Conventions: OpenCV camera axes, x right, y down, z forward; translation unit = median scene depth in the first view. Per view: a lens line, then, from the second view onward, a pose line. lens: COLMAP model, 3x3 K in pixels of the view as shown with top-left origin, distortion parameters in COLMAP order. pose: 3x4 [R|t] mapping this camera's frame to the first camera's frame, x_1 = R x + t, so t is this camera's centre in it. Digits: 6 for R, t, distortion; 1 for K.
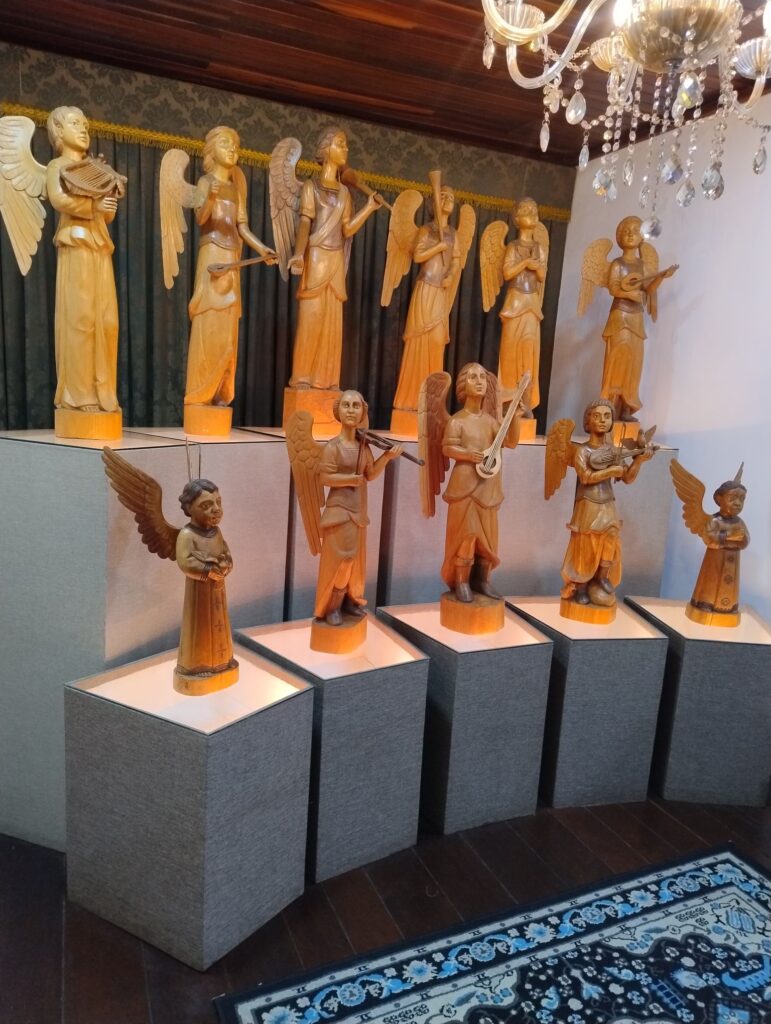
lens RADIAL K [[719.5, 0, 384.3], [0, 719.5, 514.3], [0, 0, 1]] dist [0.053319, -0.060673]
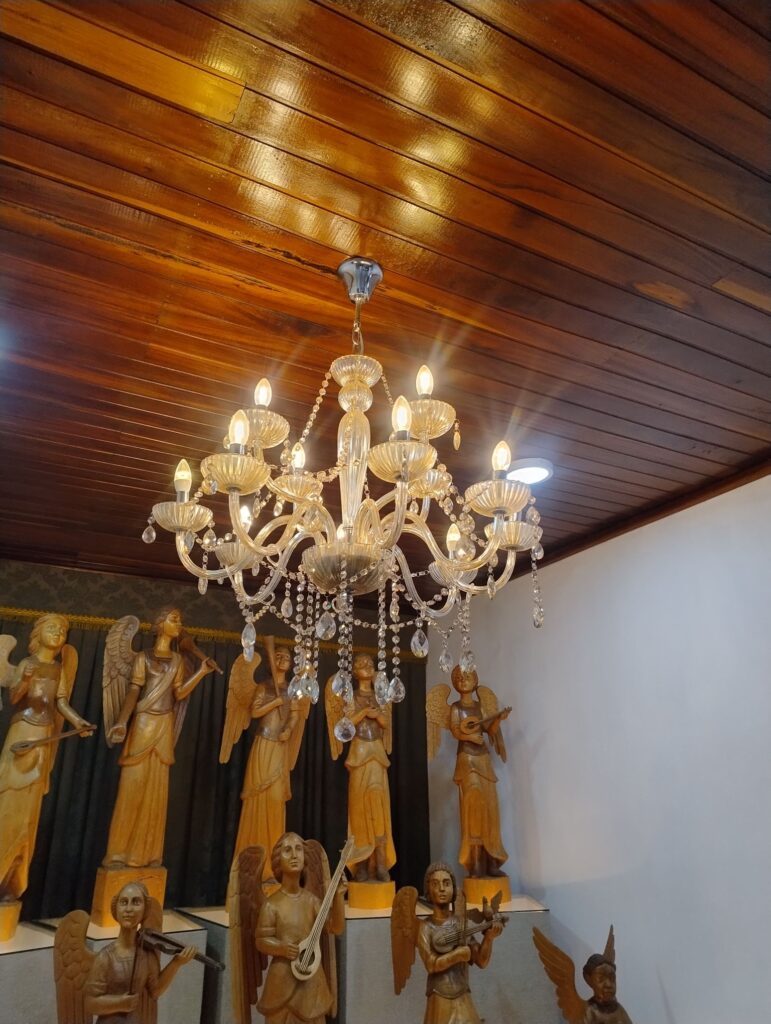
lens RADIAL K [[719.5, 0, 375.3], [0, 719.5, 501.1], [0, 0, 1]] dist [0.053319, -0.060673]
pose [[0.996139, -0.024781, 0.084216, 0.147577], [0.066680, 0.837553, -0.542272, -0.045892], [-0.057097, 0.545794, 0.835972, -0.023847]]
